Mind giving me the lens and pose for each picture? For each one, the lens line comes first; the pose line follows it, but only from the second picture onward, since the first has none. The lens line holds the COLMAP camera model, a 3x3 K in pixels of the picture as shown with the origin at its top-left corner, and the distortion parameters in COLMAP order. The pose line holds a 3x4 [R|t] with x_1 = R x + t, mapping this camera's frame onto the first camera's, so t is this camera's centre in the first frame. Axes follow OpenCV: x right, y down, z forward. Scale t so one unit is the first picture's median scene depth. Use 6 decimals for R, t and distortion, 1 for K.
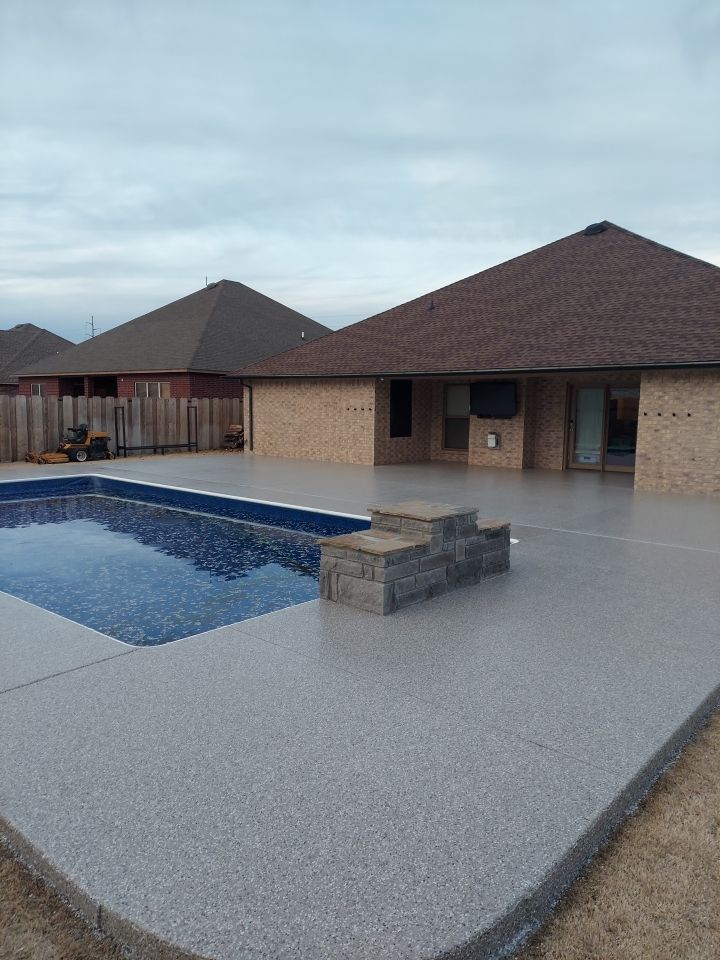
lens RADIAL K [[680.6, 0, 359.4], [0, 680.6, 488.8], [0, 0, 1]] dist [0.085533, -0.081221]
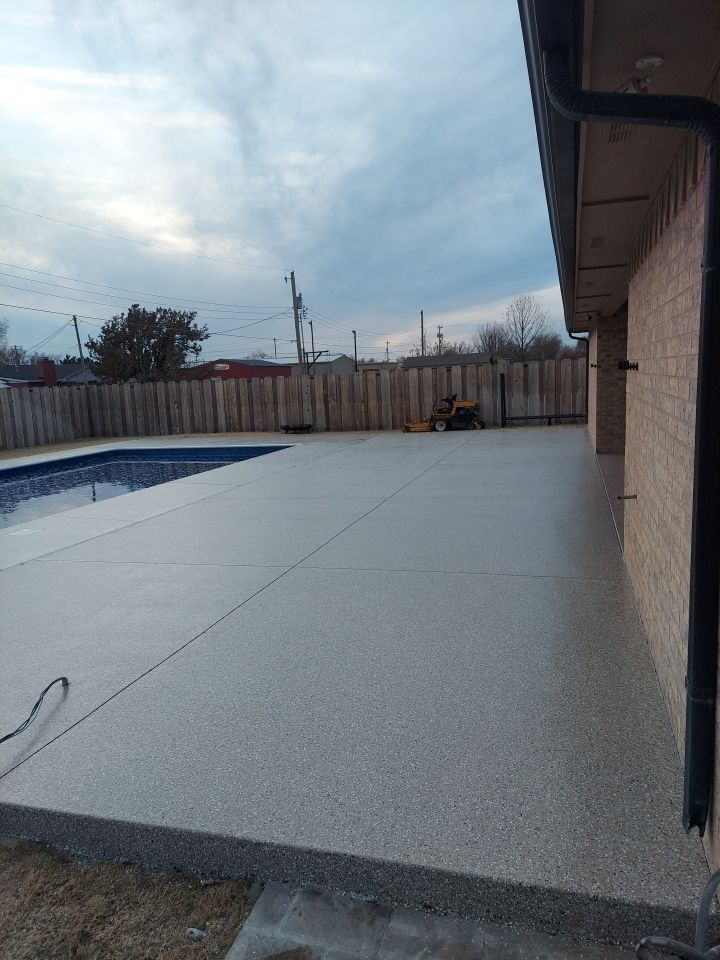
lens RADIAL K [[680.6, 0, 363.1], [0, 680.6, 484.9], [0, 0, 1]] dist [0.085533, -0.081221]
pose [[0.396506, 0.115542, -0.910732, 0.947740], [-0.059792, 0.993192, 0.099972, -0.103240], [0.916083, 0.014815, 0.400715, 0.915762]]
